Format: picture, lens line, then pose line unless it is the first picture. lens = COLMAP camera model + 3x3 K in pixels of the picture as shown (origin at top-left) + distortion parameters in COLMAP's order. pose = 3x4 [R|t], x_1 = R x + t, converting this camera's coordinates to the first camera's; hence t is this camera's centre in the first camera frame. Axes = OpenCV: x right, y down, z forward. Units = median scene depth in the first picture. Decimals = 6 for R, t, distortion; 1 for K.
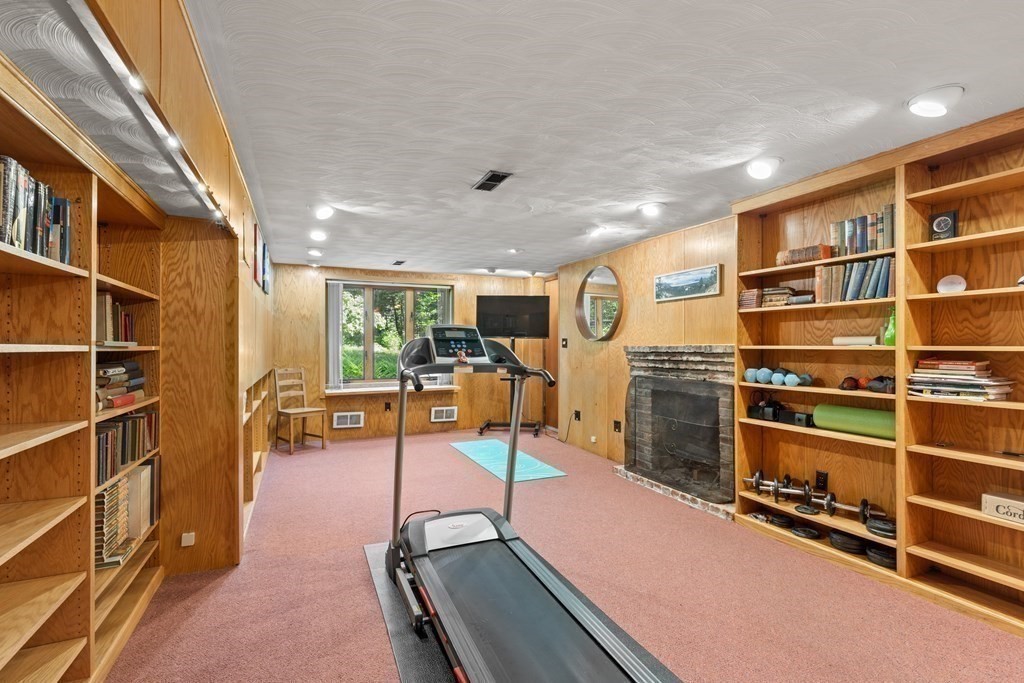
lens RADIAL K [[502.4, 0, 521.0], [0, 502.4, 338.7], [0, 0, 1]] dist [0.000621, -0.000896]
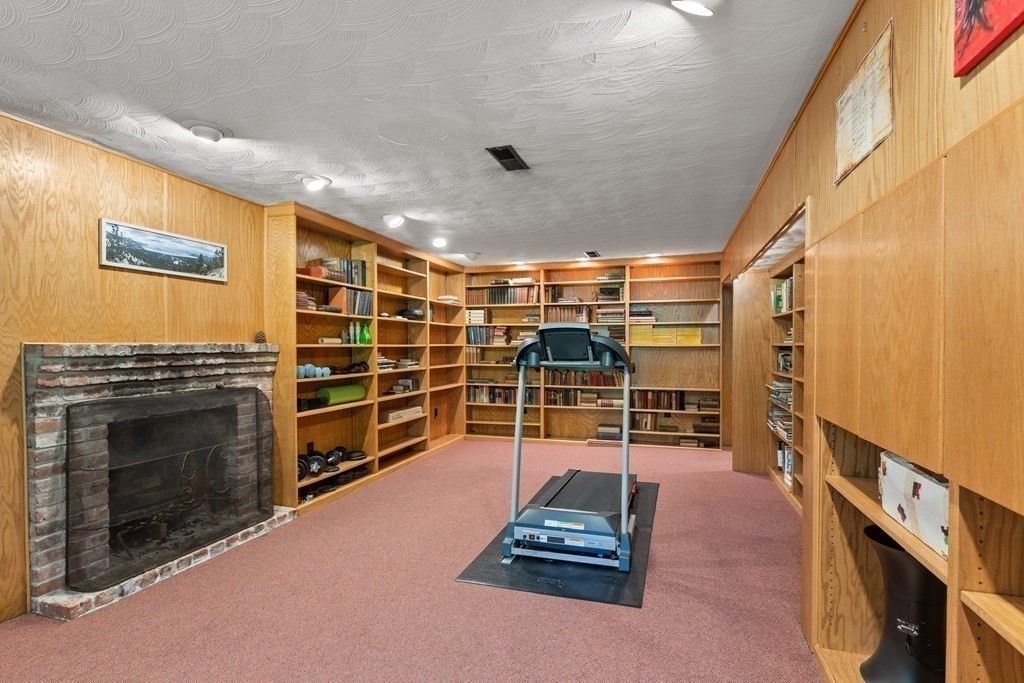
lens RADIAL K [[502.4, 0, 519.9], [0, 502.4, 349.3], [0, 0, 1]] dist [0.000621, -0.000896]
pose [[-0.757388, -0.004851, 0.652947, -0.509112], [-0.007123, 0.999974, -0.000833, 0.019159], [-0.652926, -0.005282, -0.757403, 1.290599]]
